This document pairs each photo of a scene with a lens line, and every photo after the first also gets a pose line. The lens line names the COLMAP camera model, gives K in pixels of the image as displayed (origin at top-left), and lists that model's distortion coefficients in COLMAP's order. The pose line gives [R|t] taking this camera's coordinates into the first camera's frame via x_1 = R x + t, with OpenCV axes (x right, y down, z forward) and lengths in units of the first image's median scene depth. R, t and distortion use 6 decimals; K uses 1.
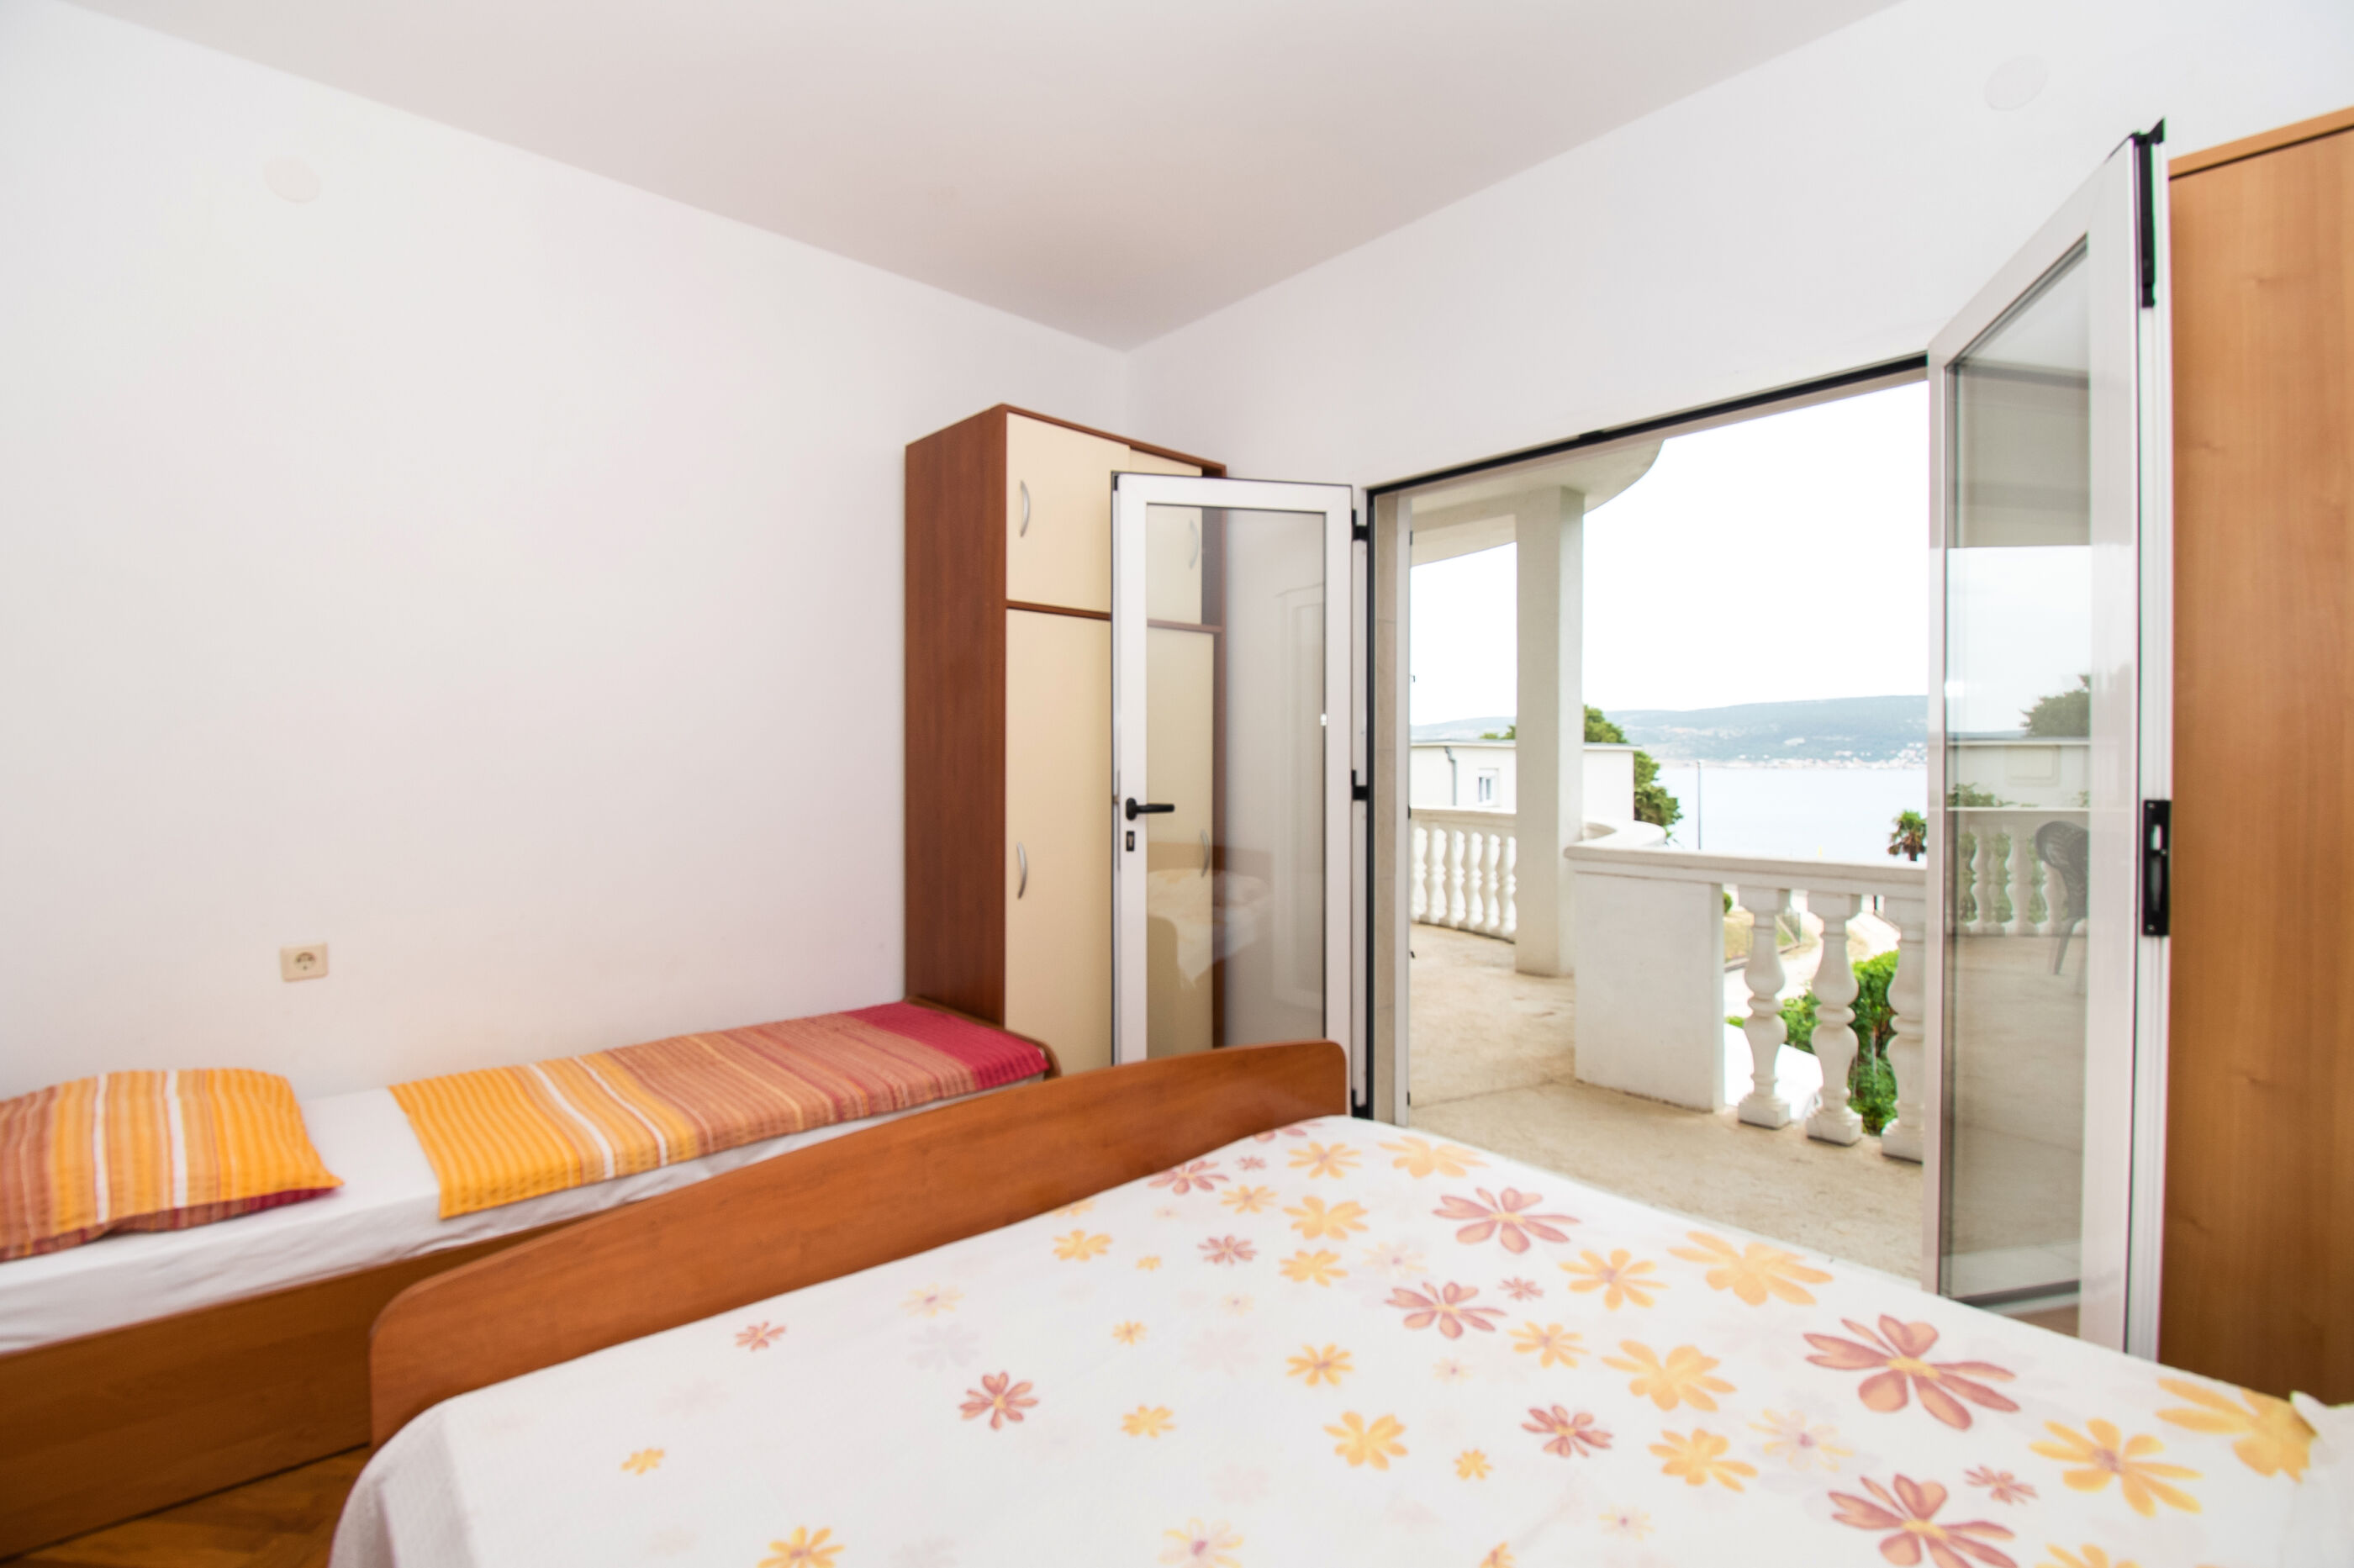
lens RADIAL K [[1041.1, 0, 1164.9], [0, 1041.1, 778.8], [0, 0, 1]] dist [-0.001173, -0.000360]
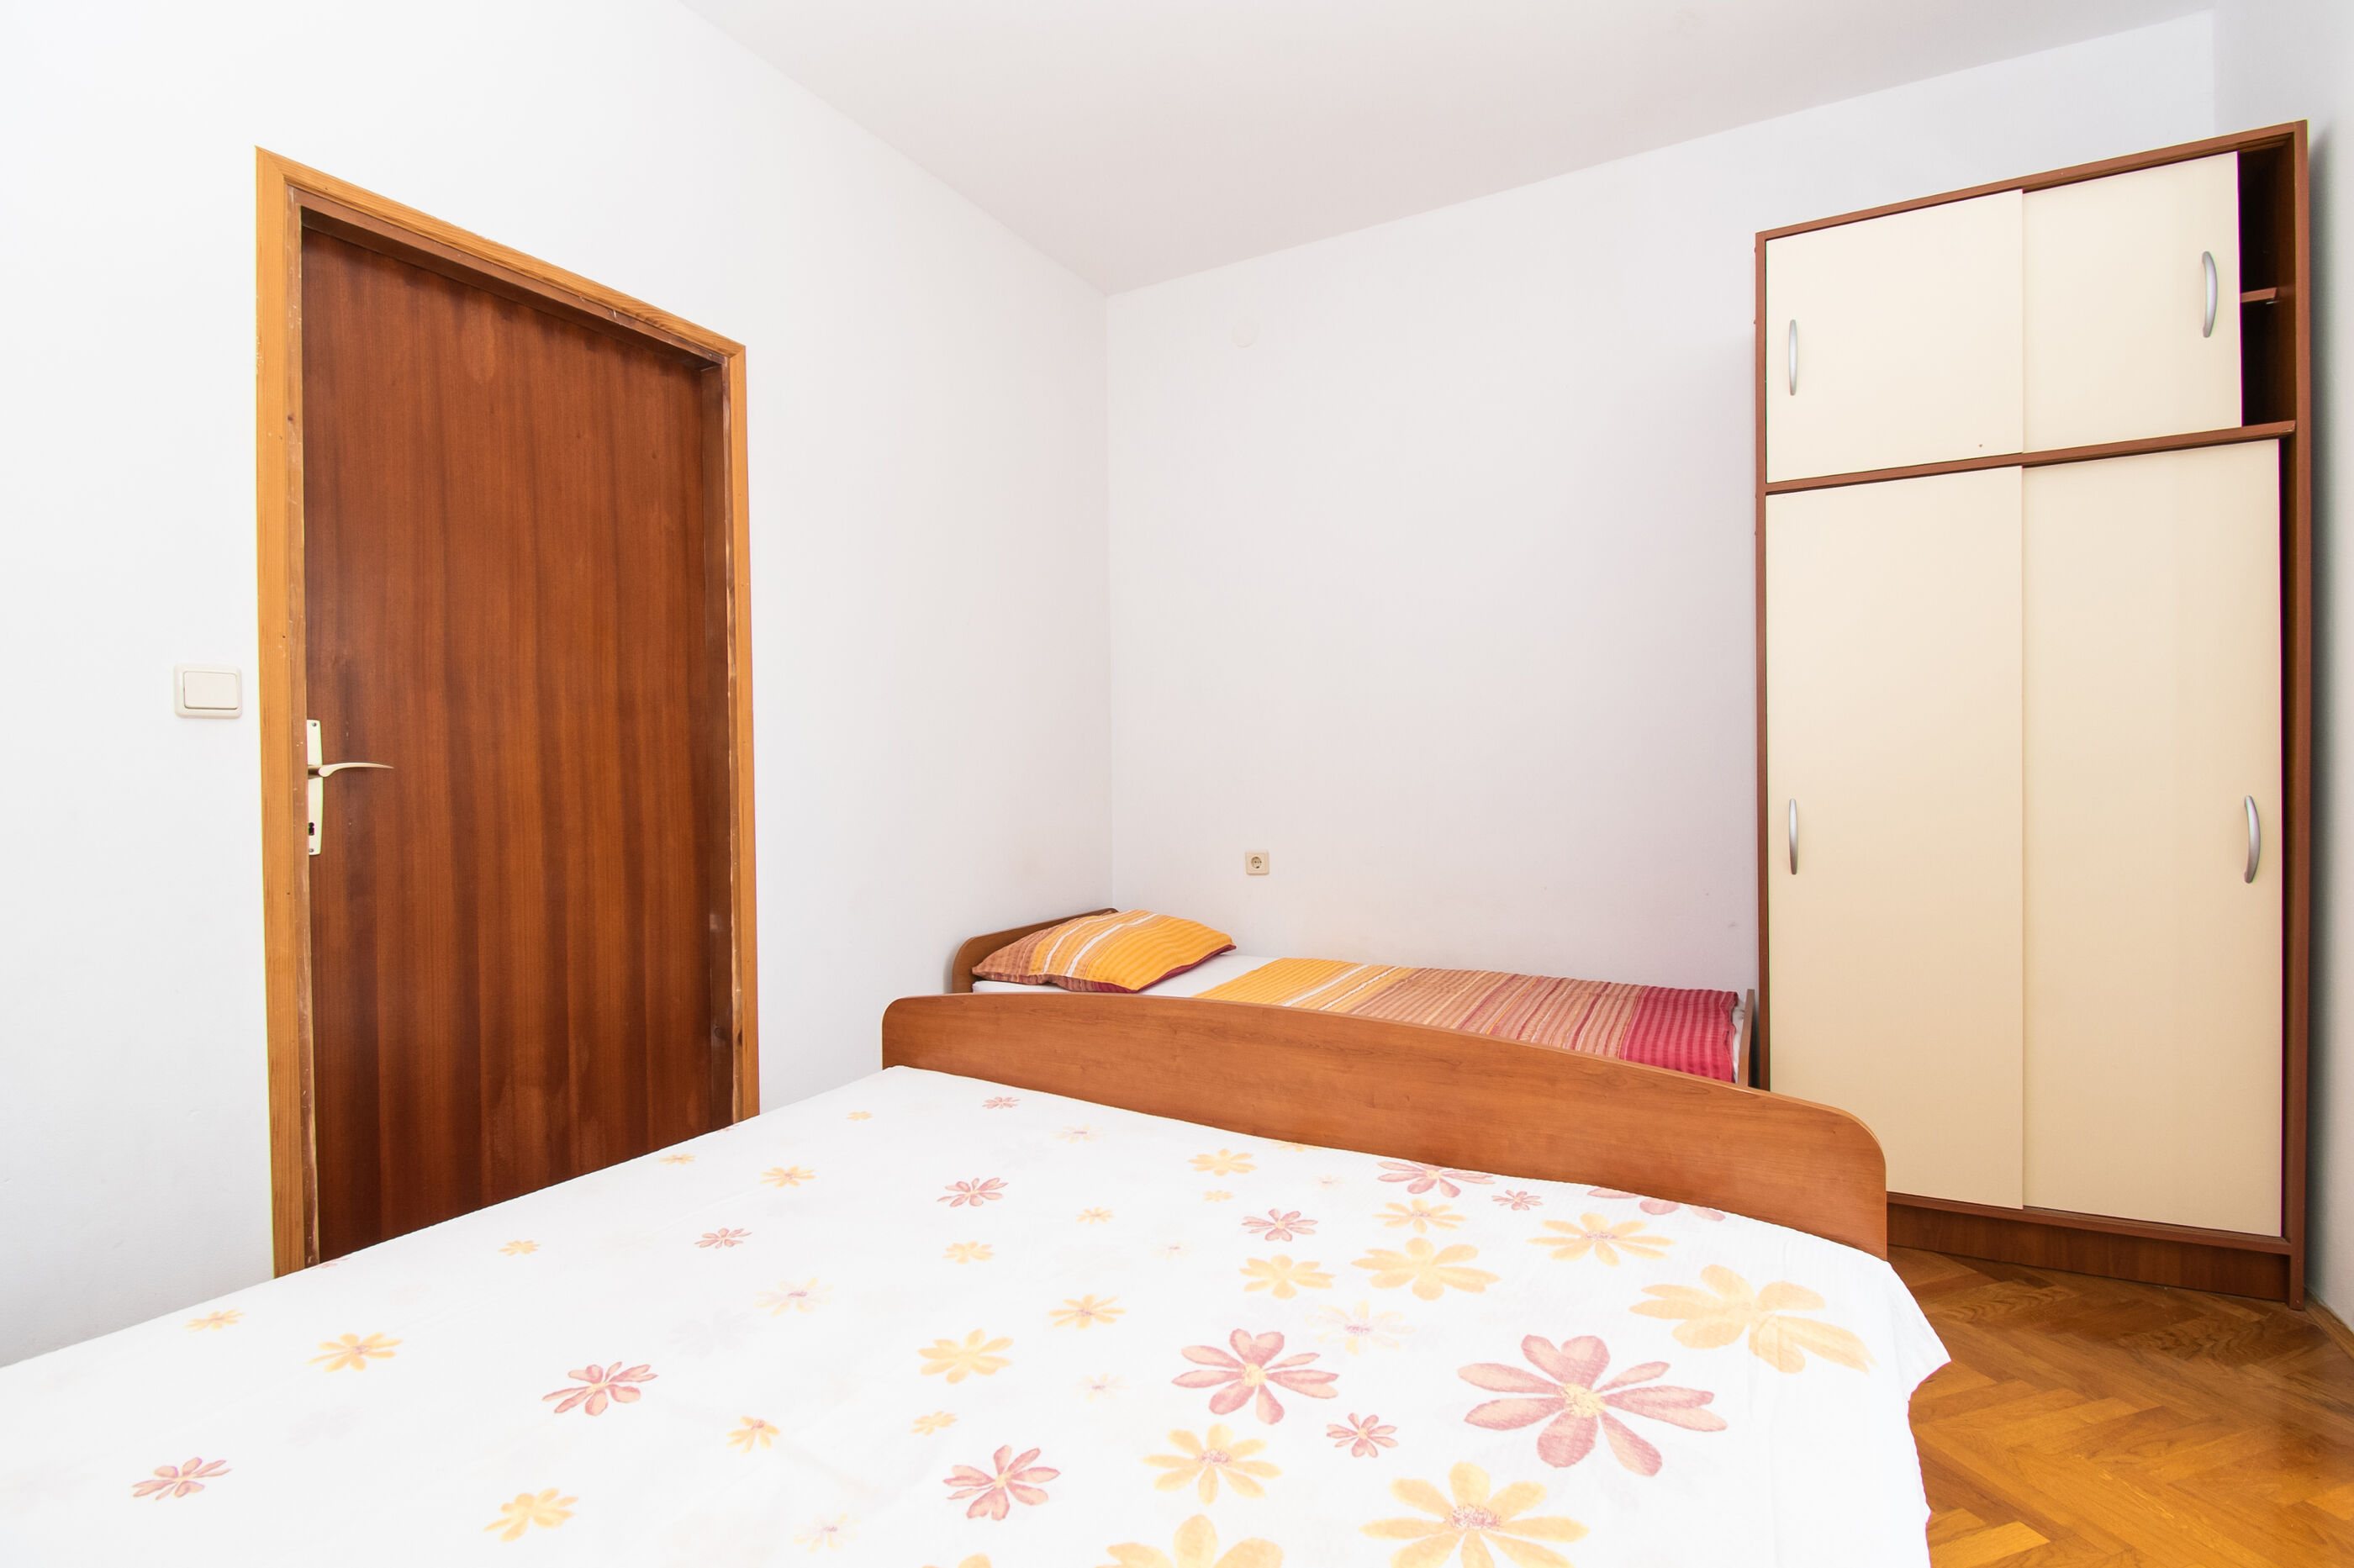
lens RADIAL K [[1041.1, 0, 1164.9], [0, 1041.1, 778.8], [0, 0, 1]] dist [-0.001173, -0.000360]
pose [[0.334144, 0.002896, -0.942518, 0.772199], [-0.001208, 0.999996, 0.002645, 0.081447], [0.942521, 0.000254, 0.334146, 0.587597]]
